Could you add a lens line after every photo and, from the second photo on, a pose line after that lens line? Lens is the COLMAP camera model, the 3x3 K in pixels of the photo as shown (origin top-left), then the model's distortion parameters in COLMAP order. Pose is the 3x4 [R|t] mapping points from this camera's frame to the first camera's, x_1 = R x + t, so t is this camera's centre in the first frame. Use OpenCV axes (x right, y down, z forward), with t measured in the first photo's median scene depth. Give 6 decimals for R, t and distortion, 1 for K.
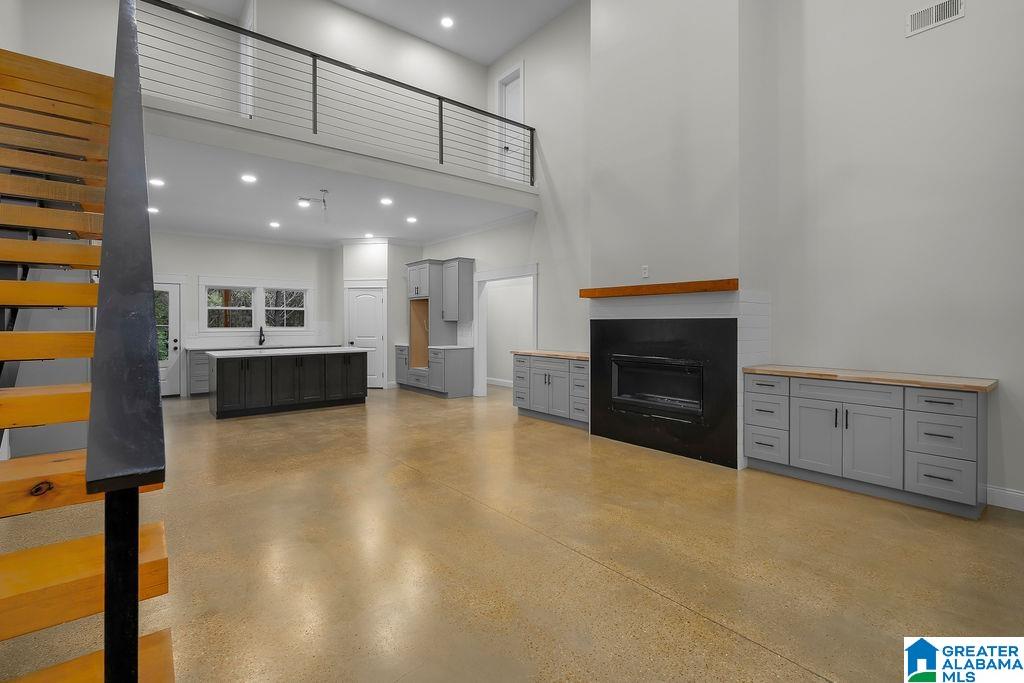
lens RADIAL K [[477.9, 0, 516.5], [0, 477.9, 322.9], [0, 0, 1]] dist [0.001617, 0.000248]
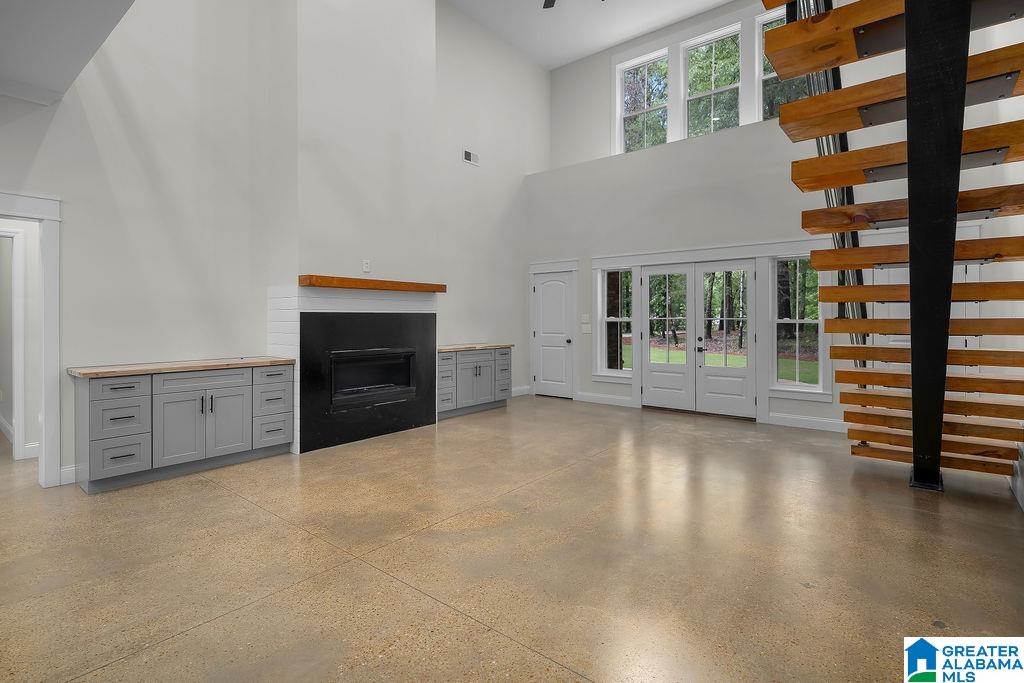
lens RADIAL K [[498.1, 0, 512.7], [0, 498.1, 318.7], [0, 0, 1]] dist [0.002451, 0.000360]
pose [[-0.199341, -0.001279, 0.979929, -0.489413], [0.002841, 0.999994, 0.001883, 0.002140], [-0.979926, 0.003159, -0.199337, 0.533475]]
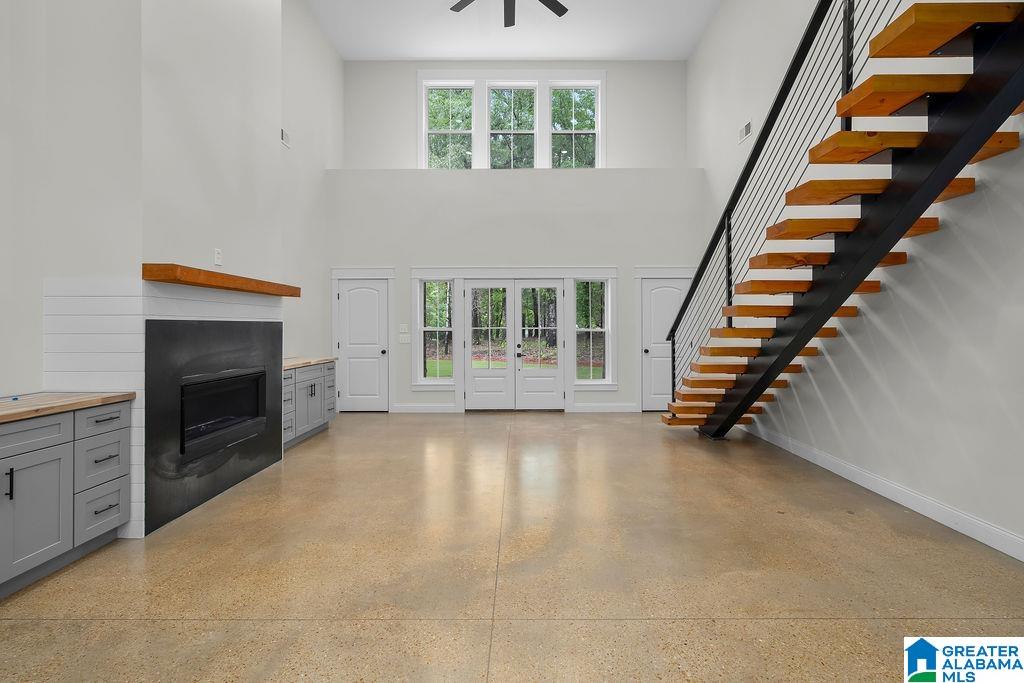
lens RADIAL K [[477.9, 0, 516.5], [0, 477.9, 322.9], [0, 0, 1]] dist [0.001617, 0.000248]
pose [[-0.772613, 0.006951, 0.634840, -0.329102], [0.003435, 0.999971, -0.006768, 0.000887], [-0.634869, -0.003048, -0.772614, 0.753788]]
